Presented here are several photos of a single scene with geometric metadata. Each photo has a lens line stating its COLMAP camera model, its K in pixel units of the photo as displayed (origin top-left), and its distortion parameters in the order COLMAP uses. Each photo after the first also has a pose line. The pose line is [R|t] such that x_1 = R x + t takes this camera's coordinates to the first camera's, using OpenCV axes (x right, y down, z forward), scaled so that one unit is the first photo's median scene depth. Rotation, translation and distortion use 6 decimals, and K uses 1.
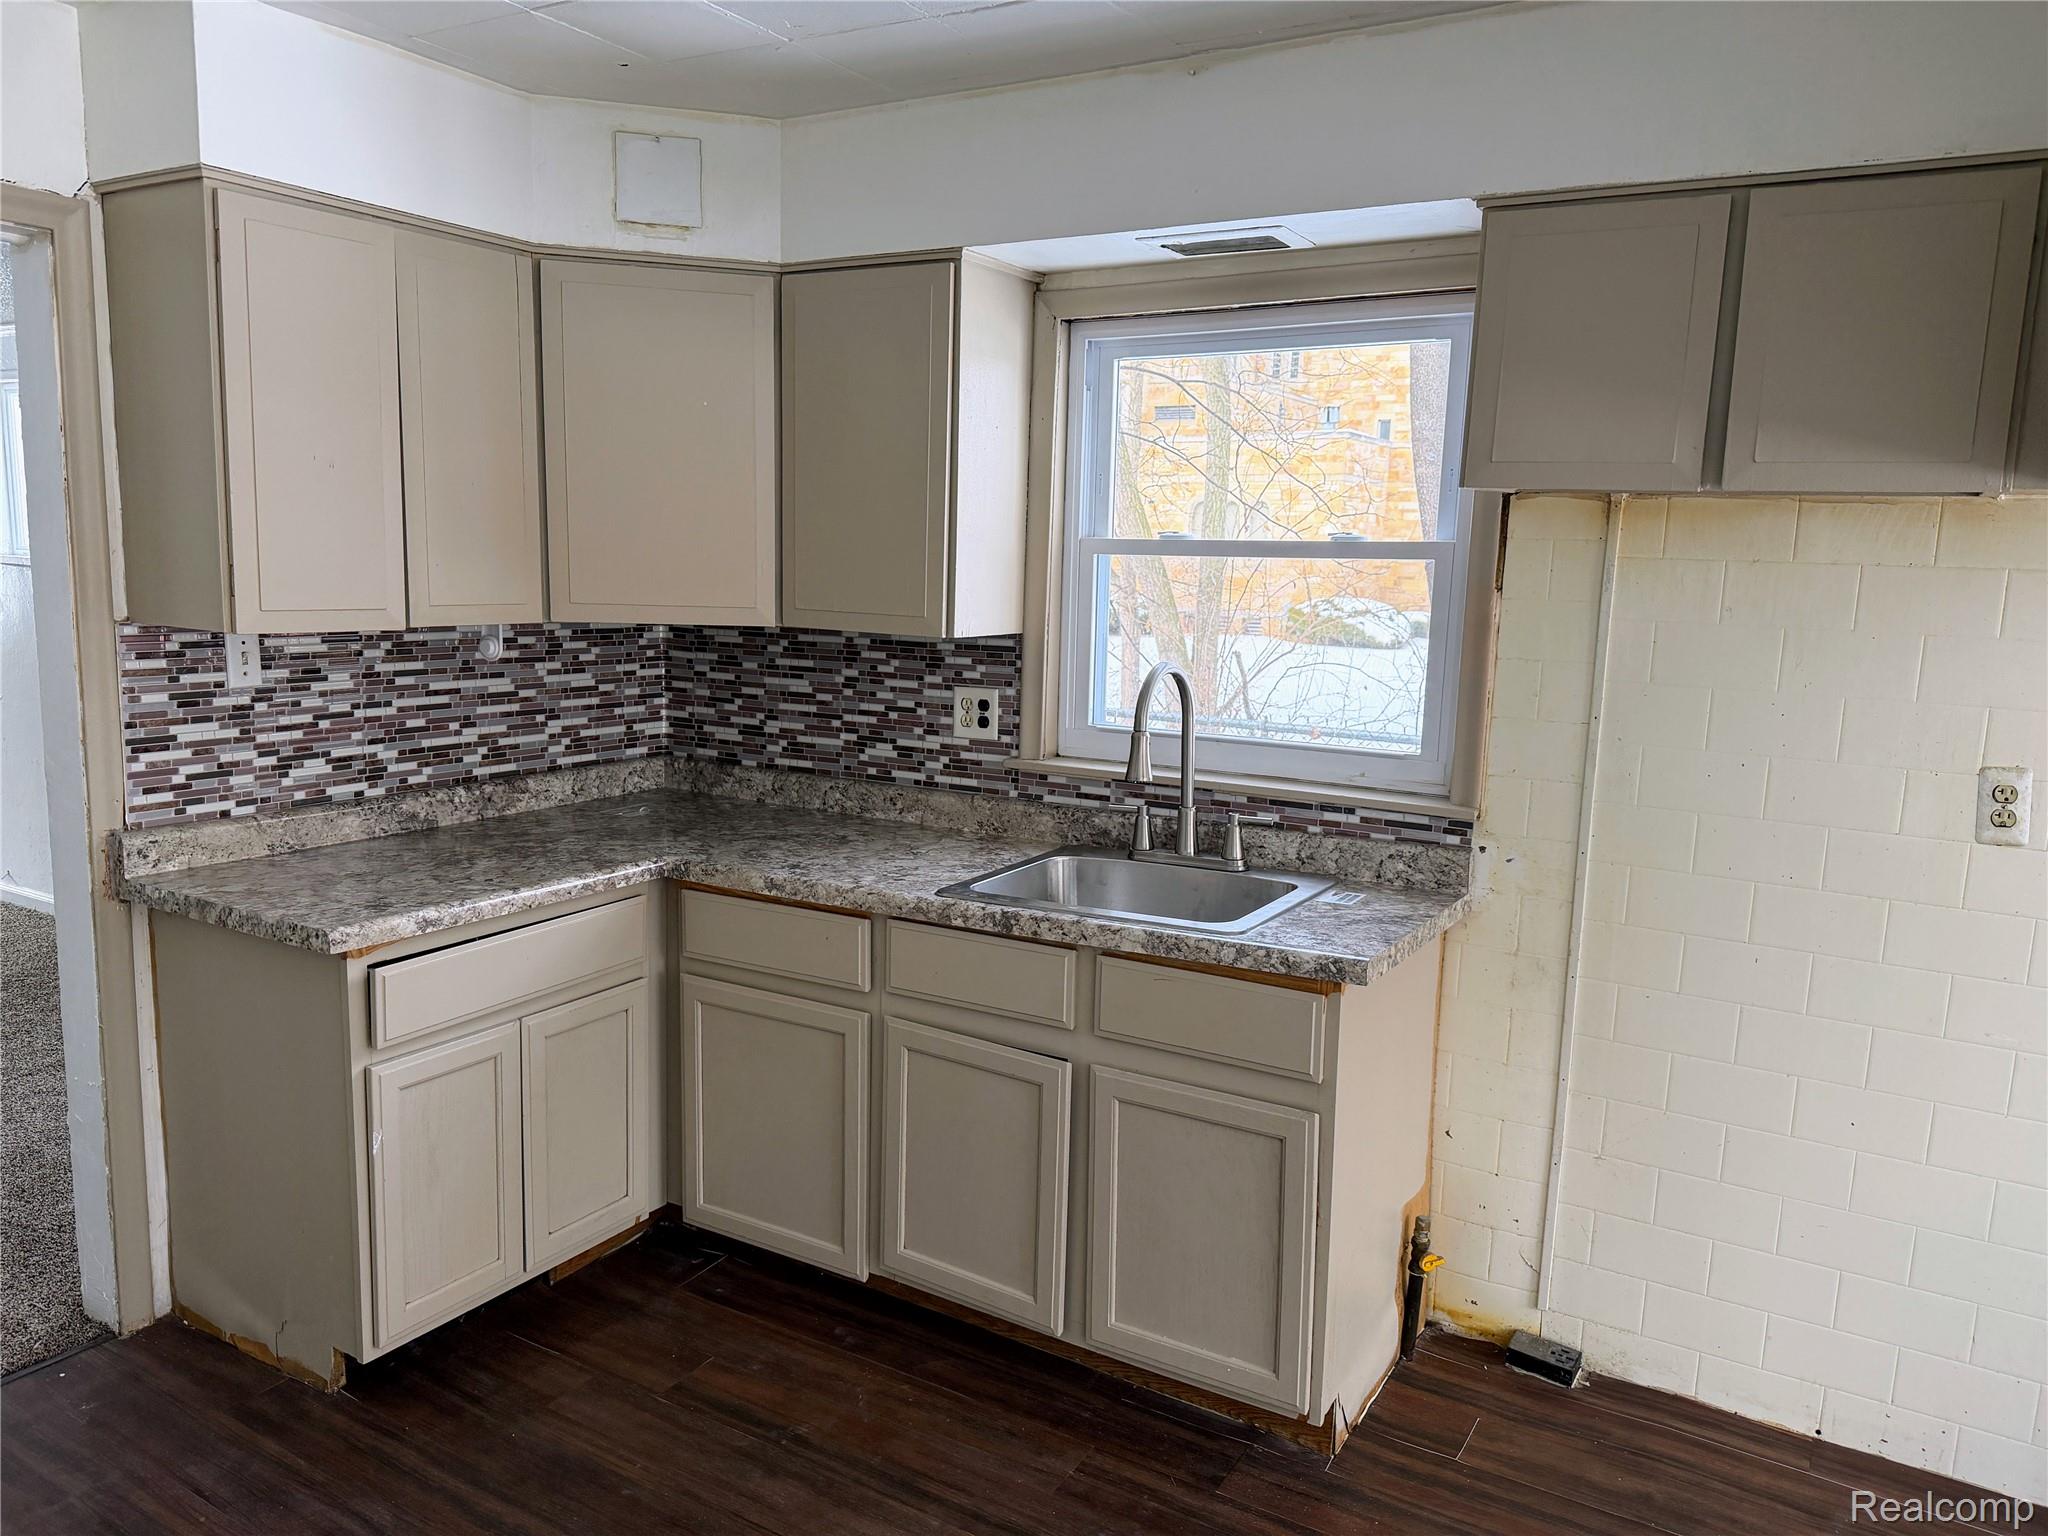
lens RADIAL K [[1445.1, 0, 1024.0], [0, 1445.1, 768.0], [0, 0, 1]] dist [0.047899, -0.049618]
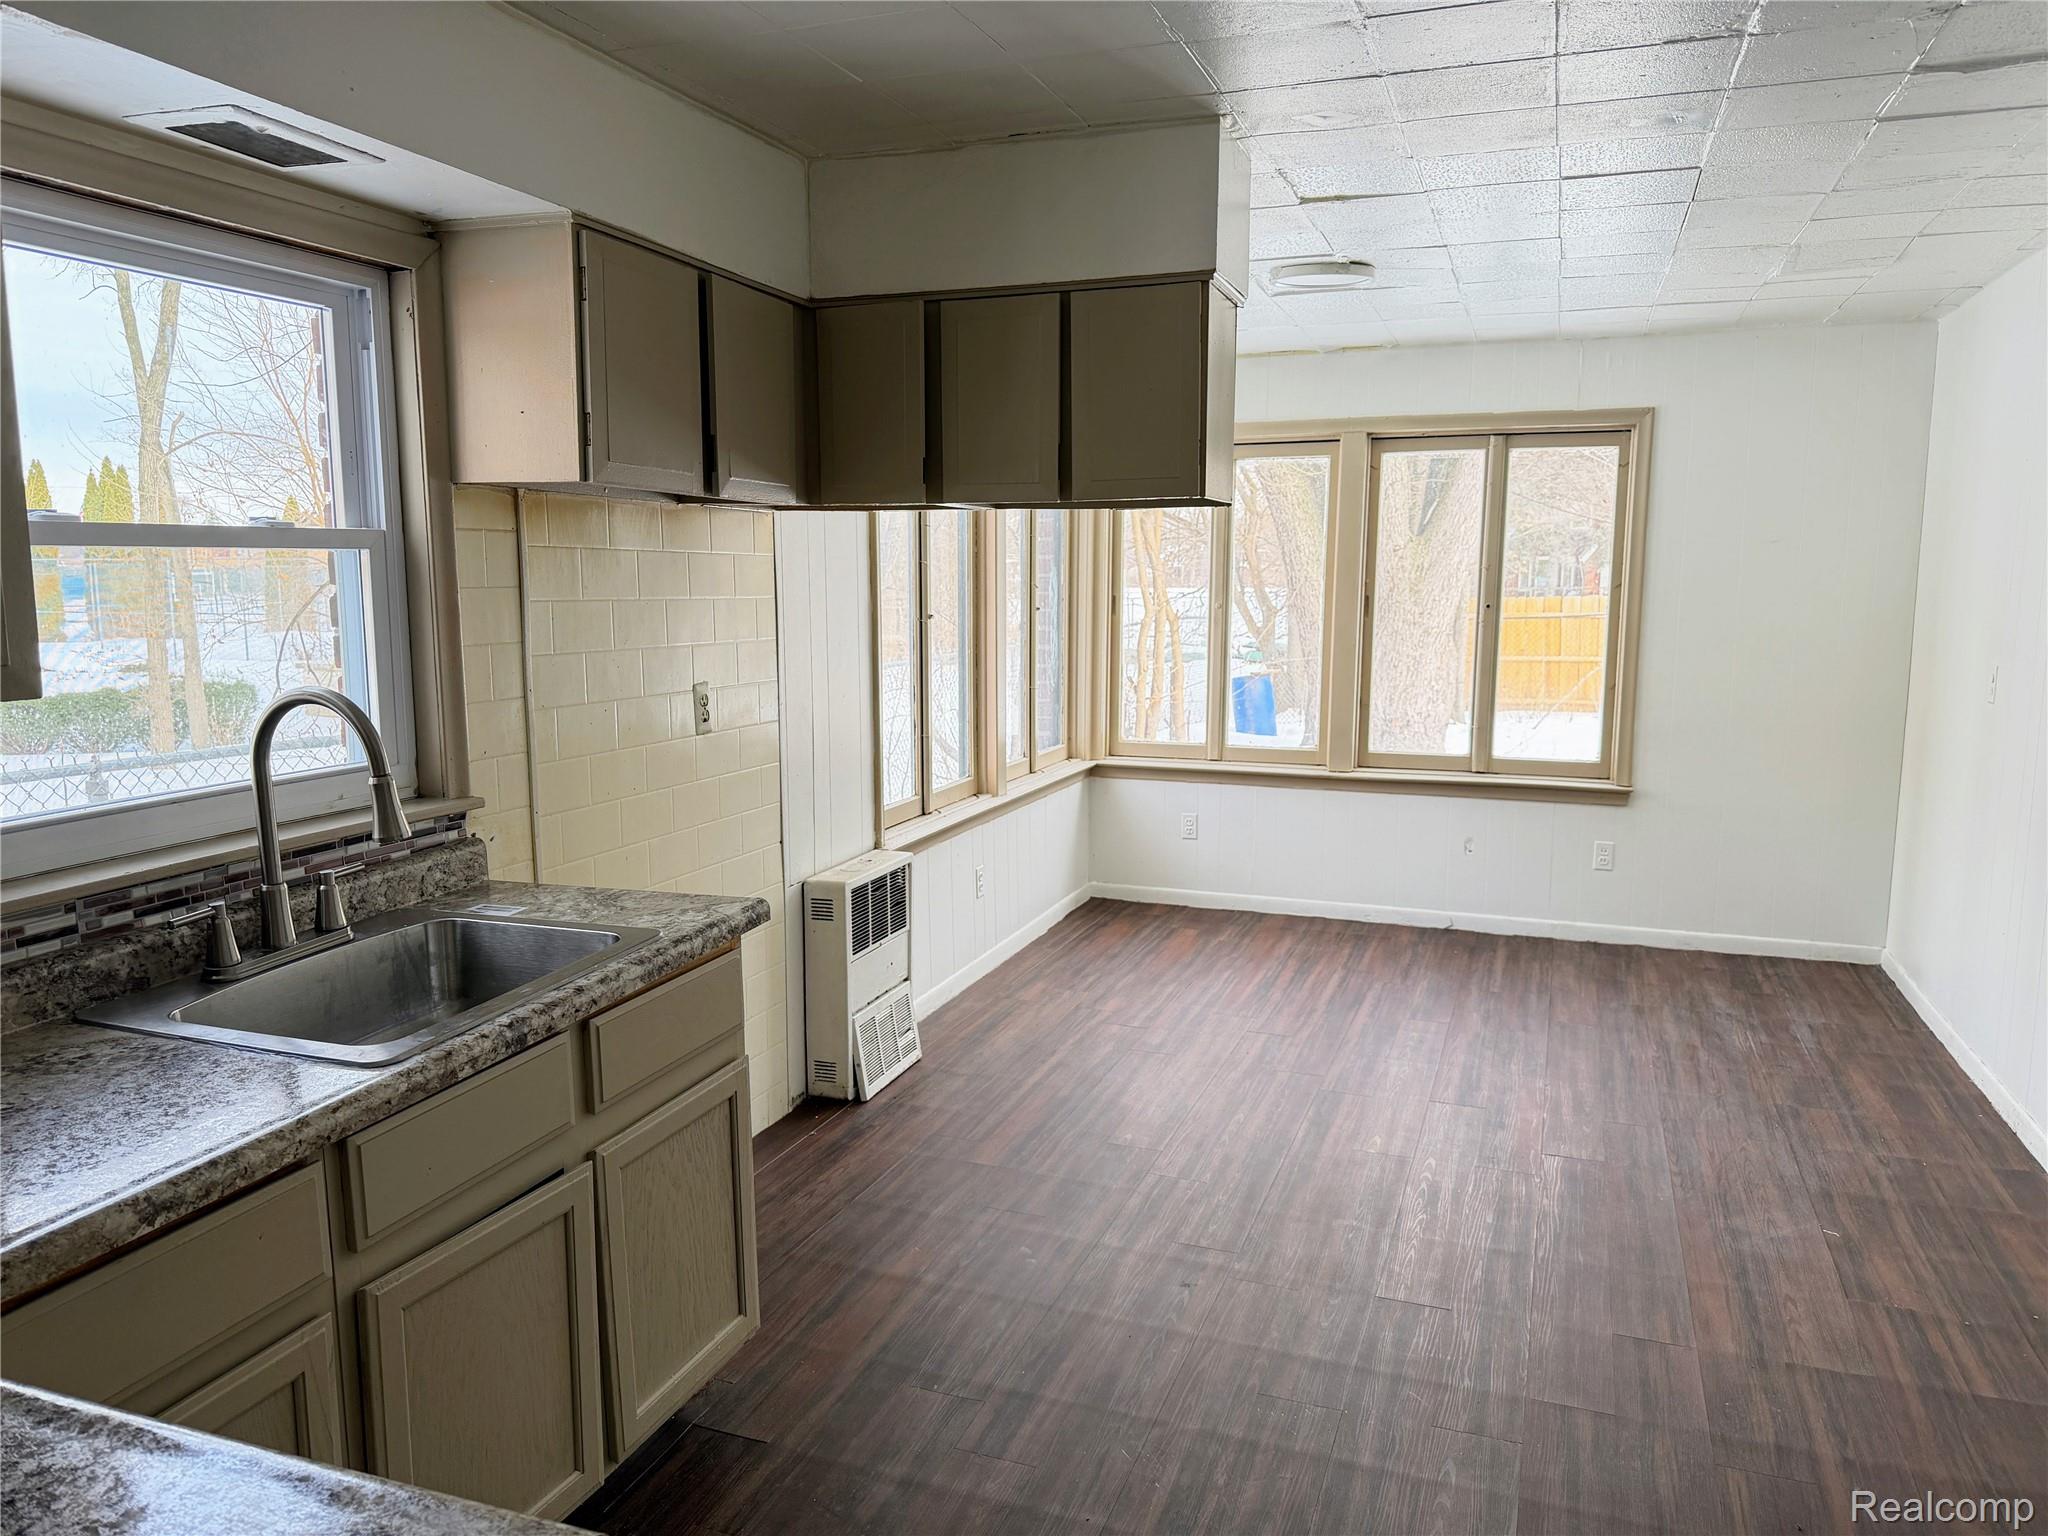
lens RADIAL K [[1445.1, 0, 1024.0], [0, 1445.1, 768.0], [0, 0, 1]] dist [0.047899, -0.049618]
pose [[-0.189330, -0.162369, 0.968396, -0.704350], [0.138672, 0.971927, 0.190073, -0.124918], [-0.972072, 0.170276, -0.161499, 0.759548]]
